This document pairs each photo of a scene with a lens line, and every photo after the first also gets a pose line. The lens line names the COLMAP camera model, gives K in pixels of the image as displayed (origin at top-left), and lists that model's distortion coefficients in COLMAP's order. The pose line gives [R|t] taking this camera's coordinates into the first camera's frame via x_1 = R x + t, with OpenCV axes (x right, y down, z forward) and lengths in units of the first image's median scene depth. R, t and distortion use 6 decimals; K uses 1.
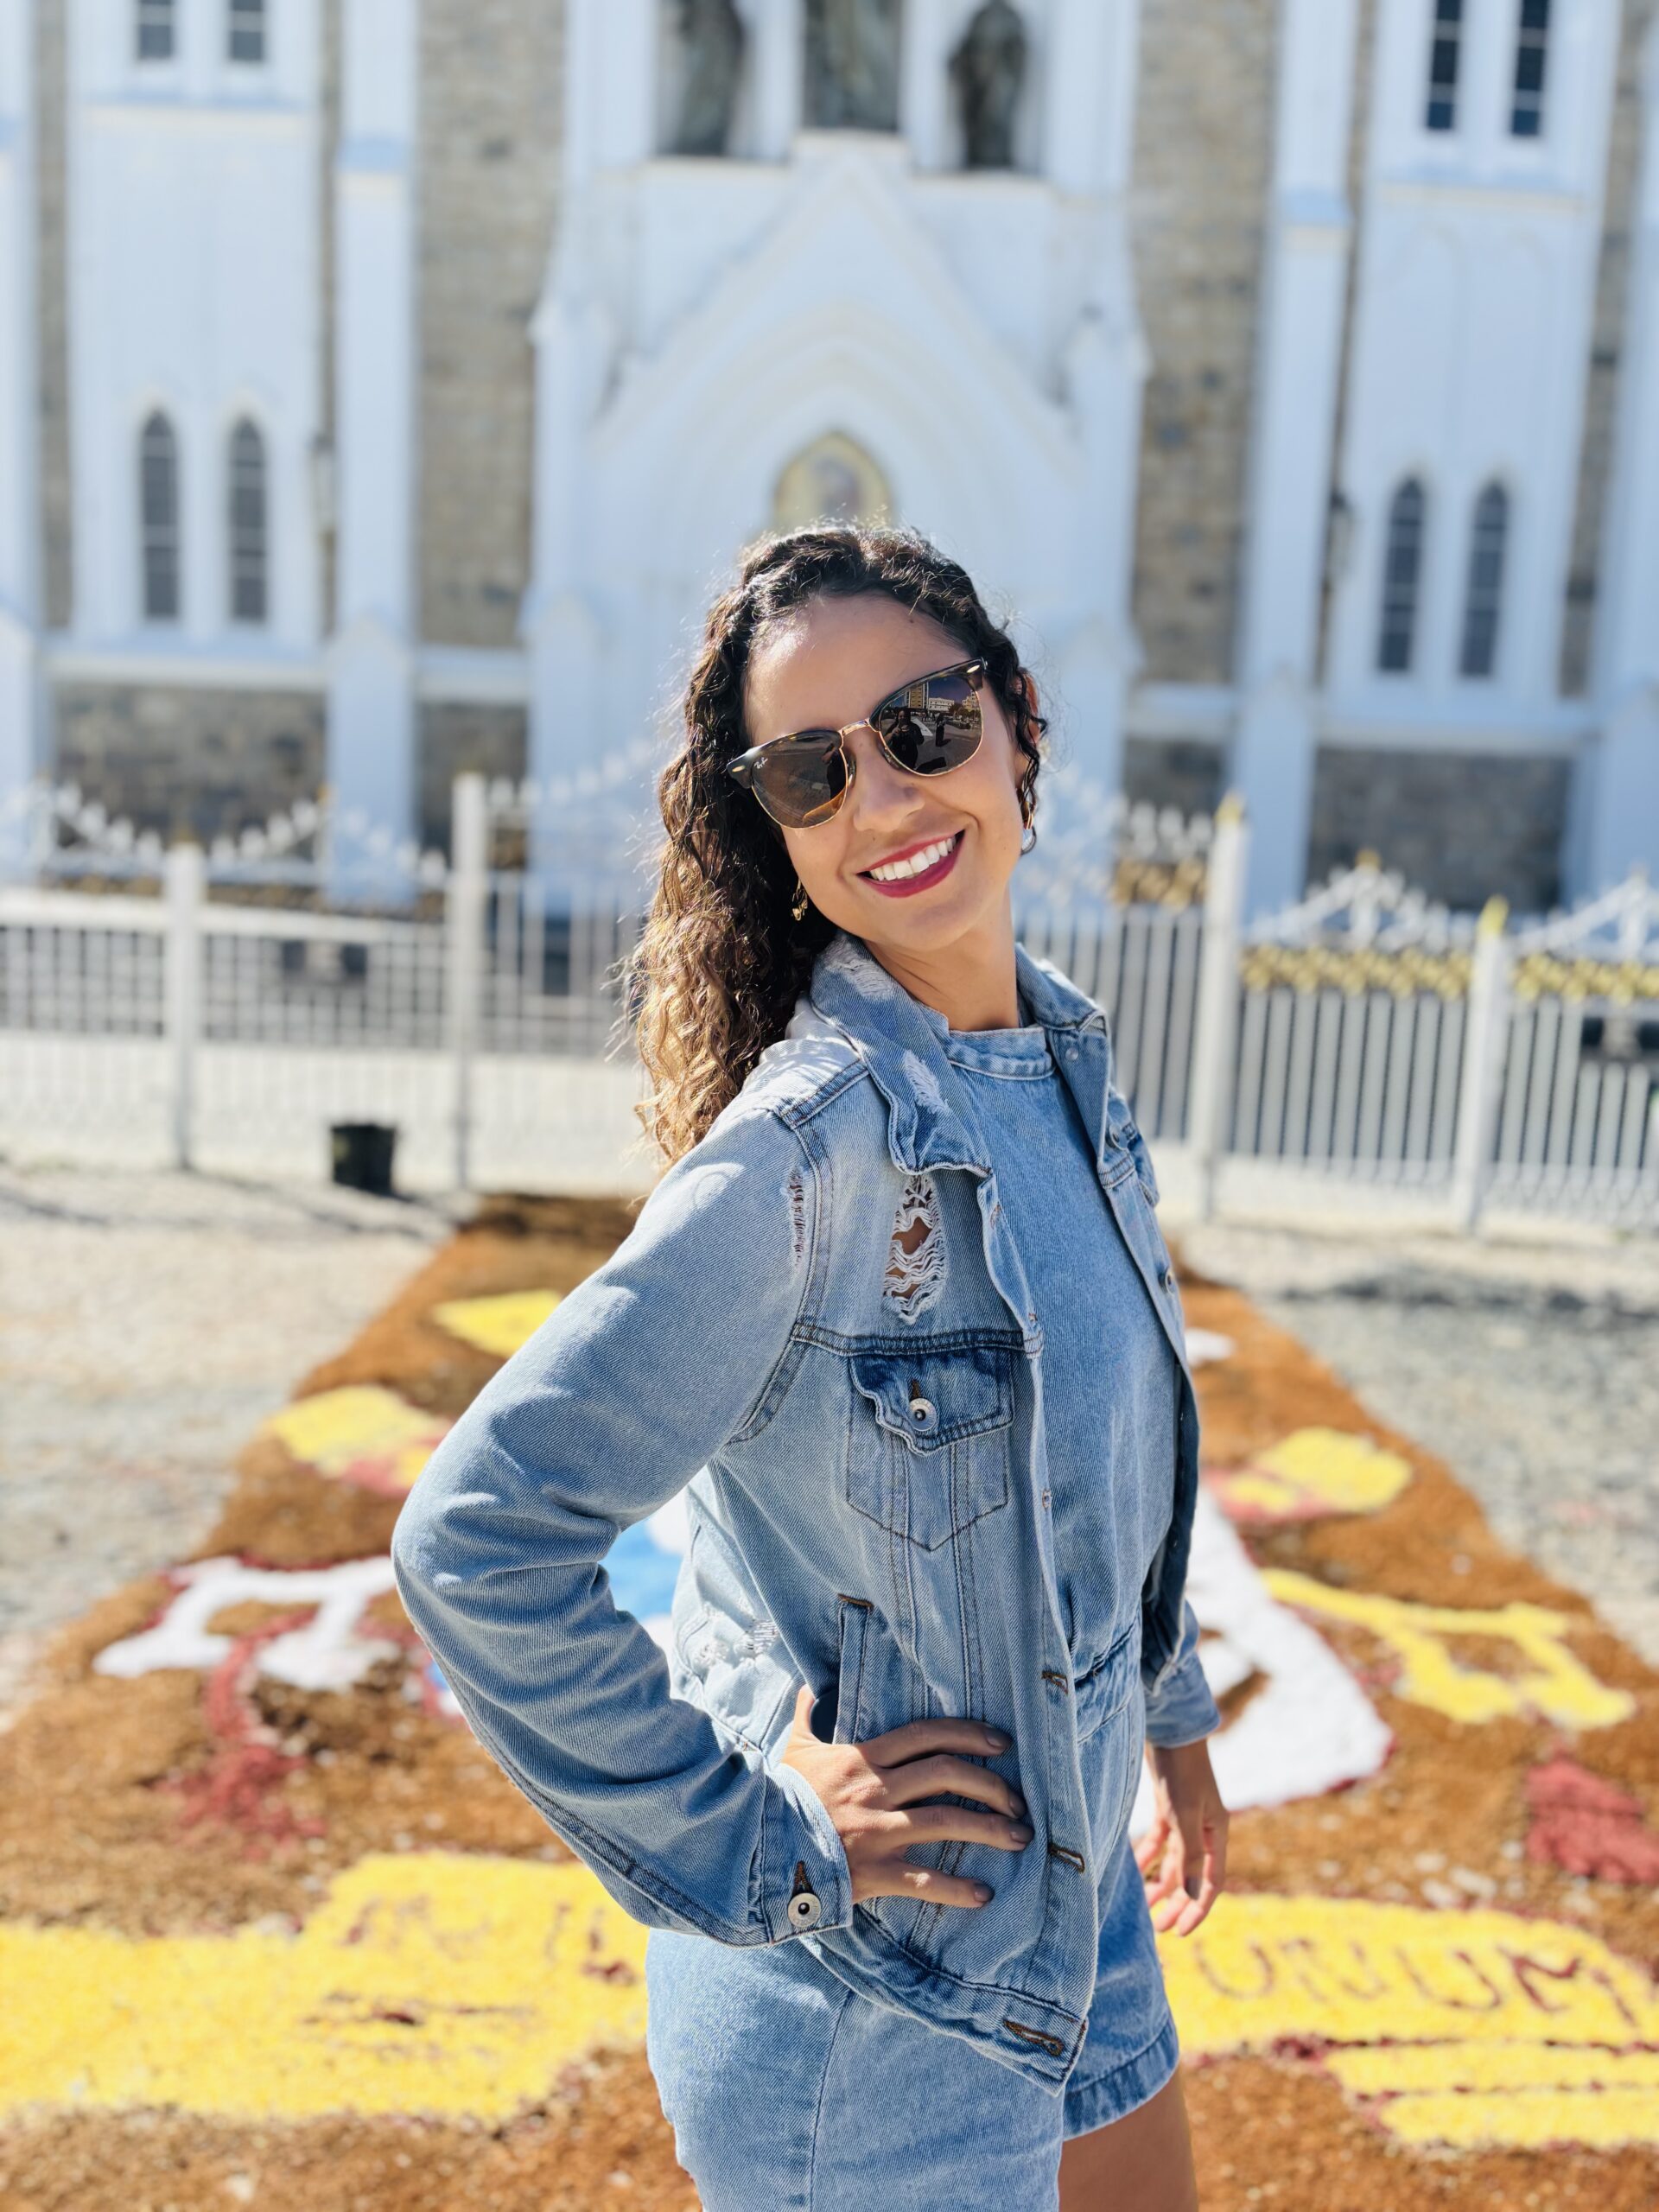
lens RADIAL K [[1674.5, 0, 828.4], [0, 1674.5, 1103.3], [0, 0, 1]] dist [0.012731, -0.010408]
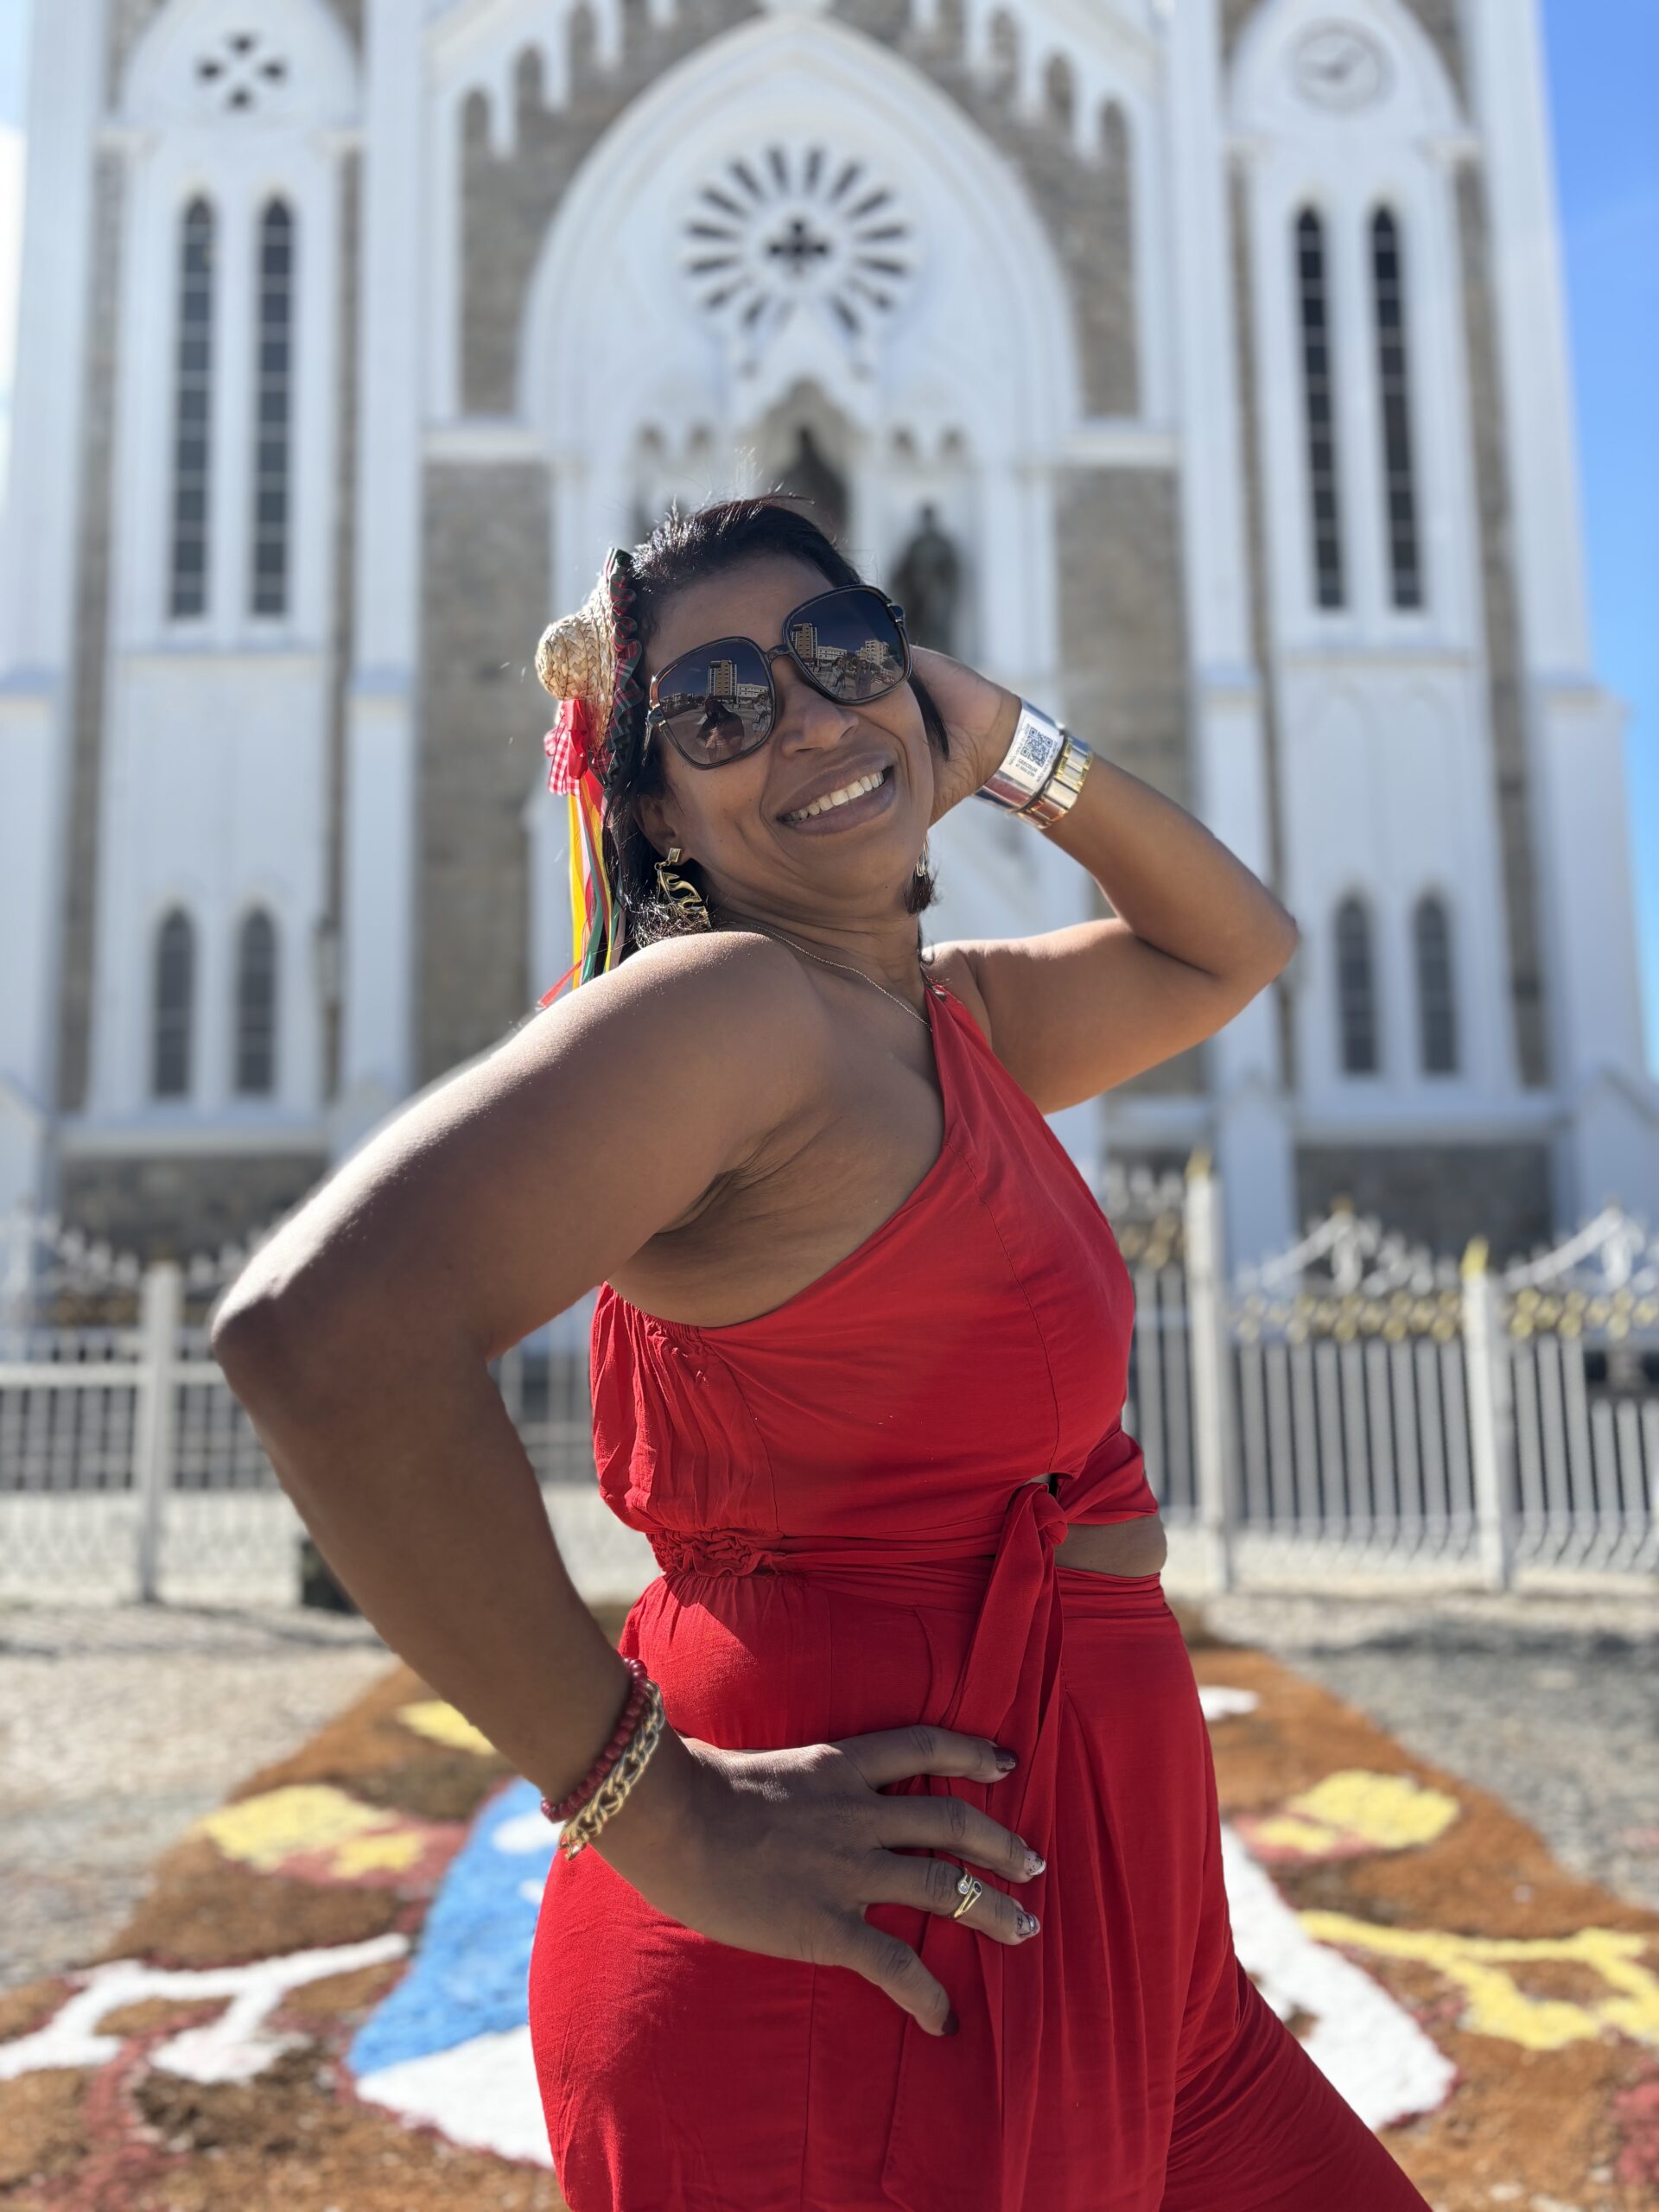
lens RADIAL K [[1674.5, 0, 828.4], [0, 1674.5, 1103.3], [0, 0, 1]] dist [0.012731, -0.010408]
pose [[0.998176, -0.060298, 0.002818, 0.017672], [0.058891, 0.962527, -0.264716, 0.047365], [0.013249, 0.264399, 0.964322, 0.013091]]
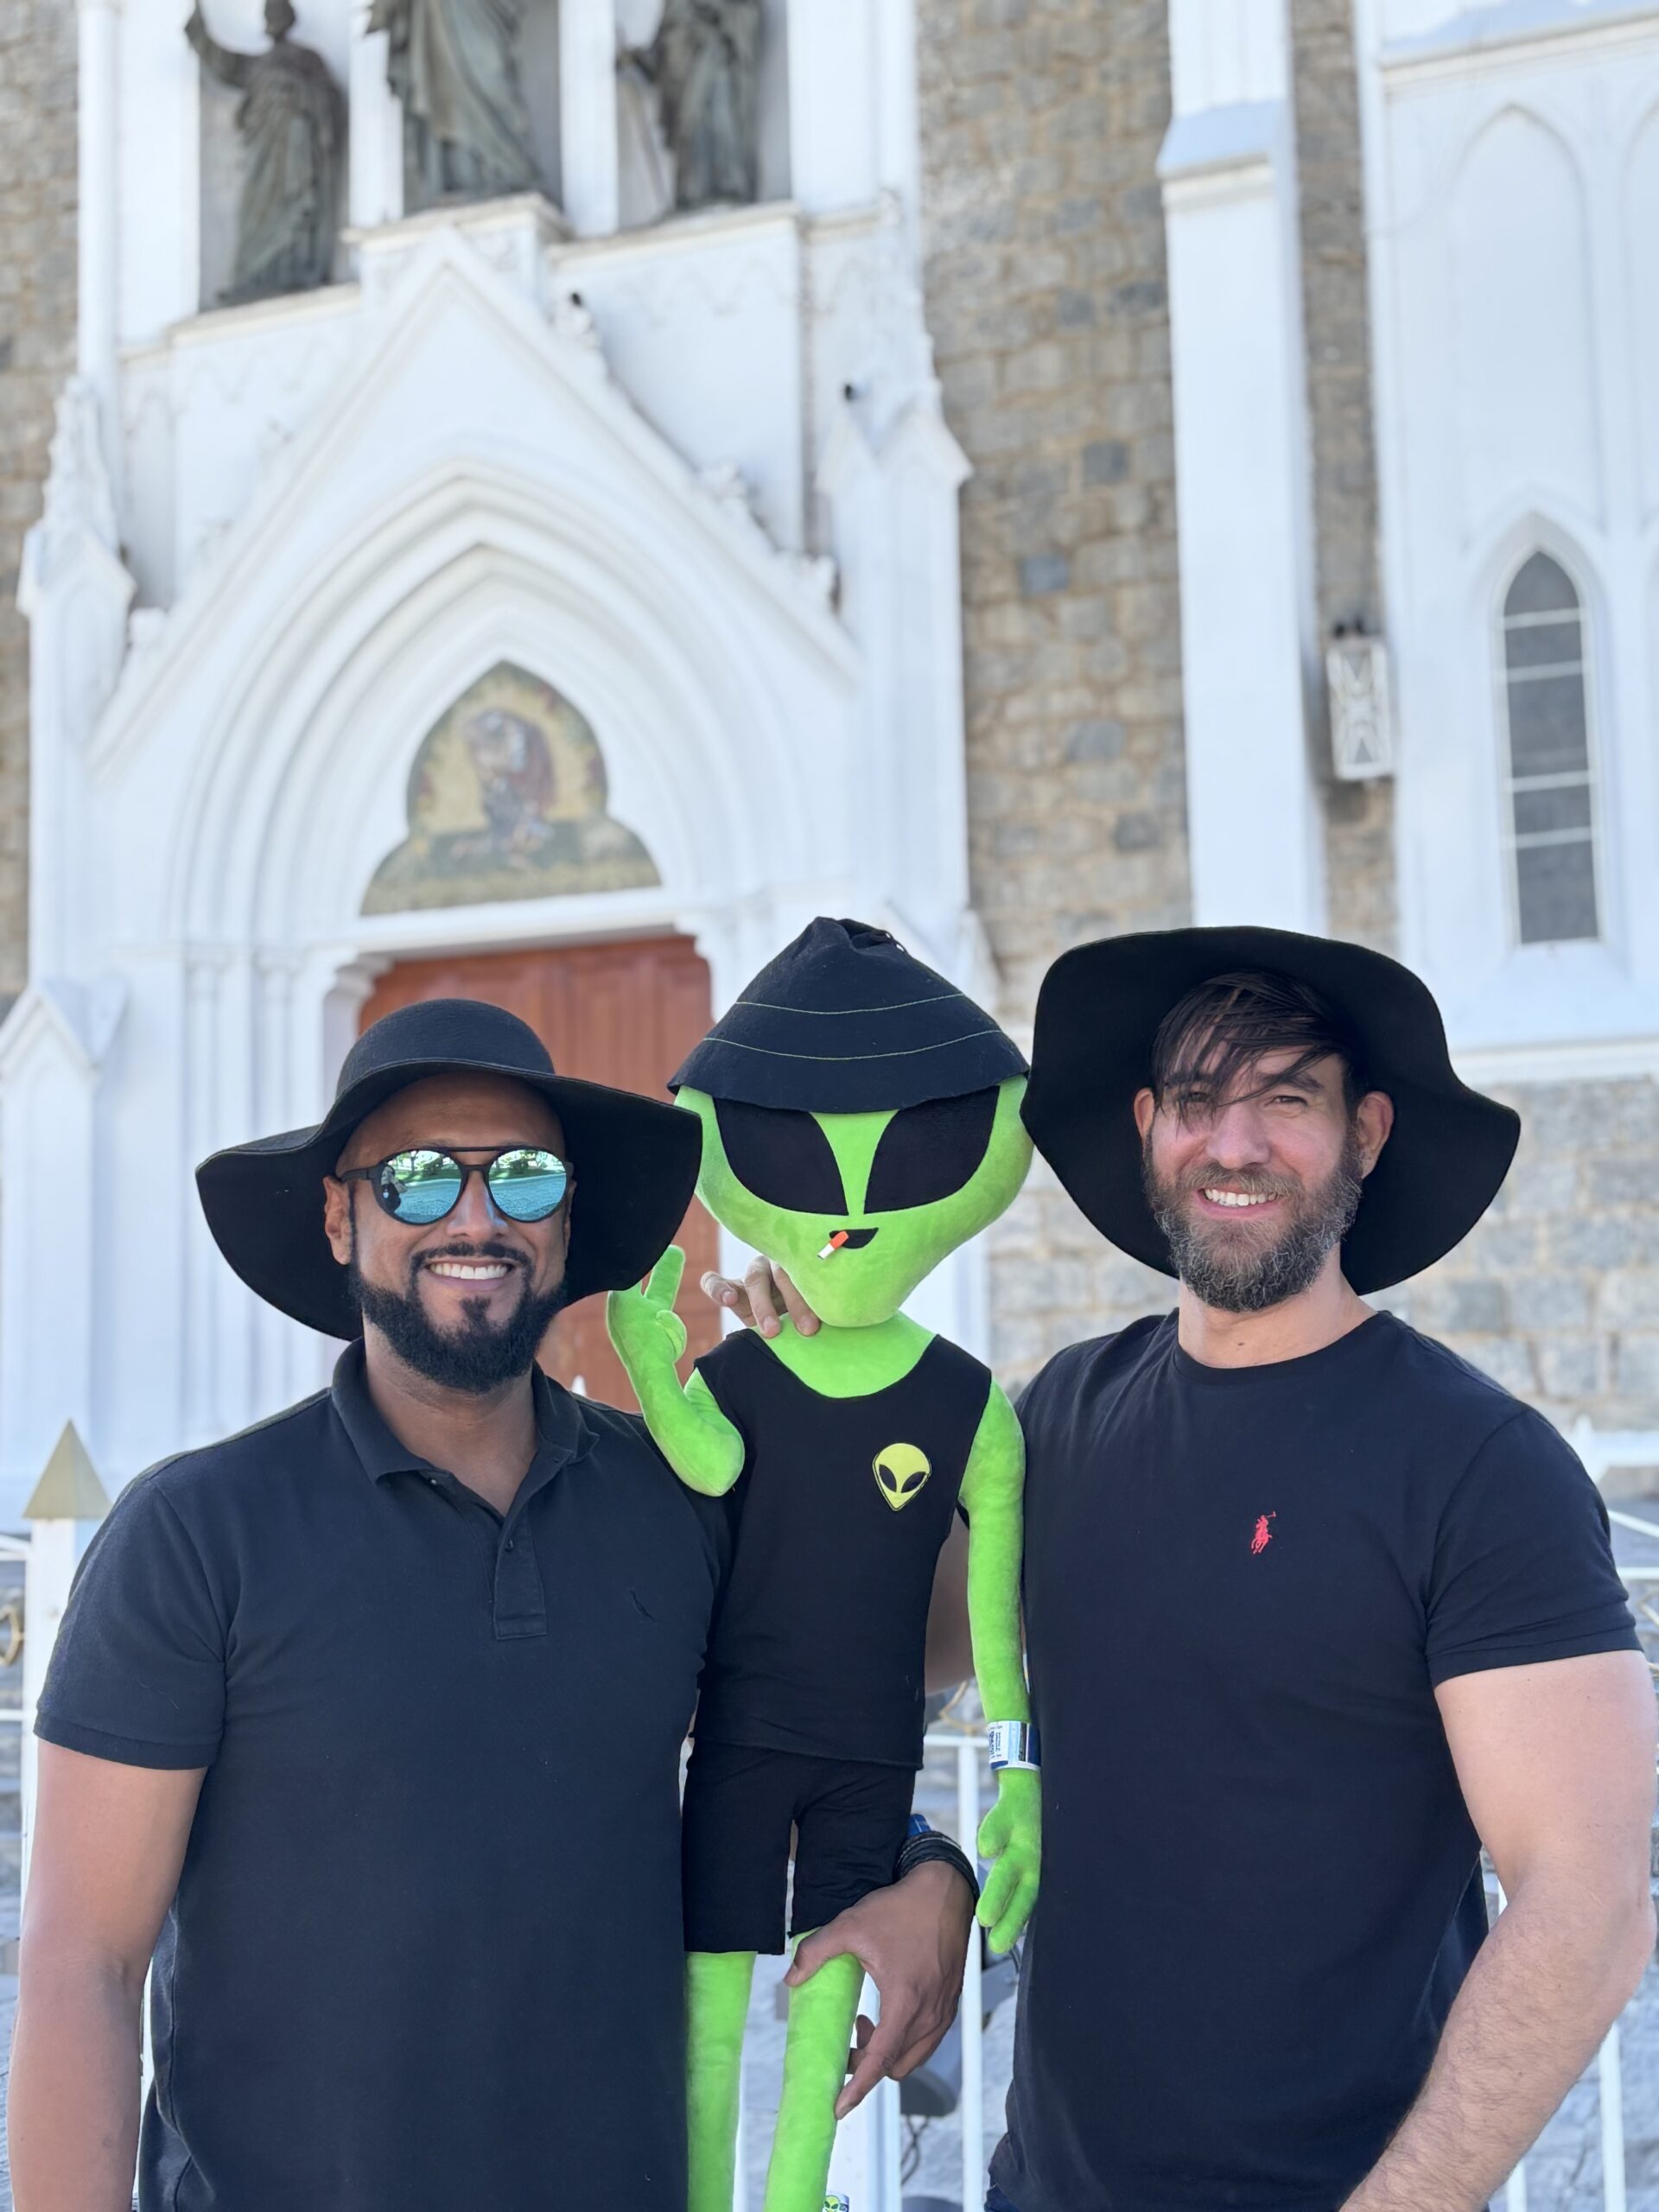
lens RADIAL K [[2819.9, 0, 796.4], [0, 2819.9, 1113.4], [0, 0, 1]] dist [0.230563, -0.847969]
pose [[0.919230, -0.110629, -0.377858, 1.415553], [0.012892, 0.967655, -0.251946, -0.008487], [0.393509, 0.226725, 0.890924, 0.615588]]
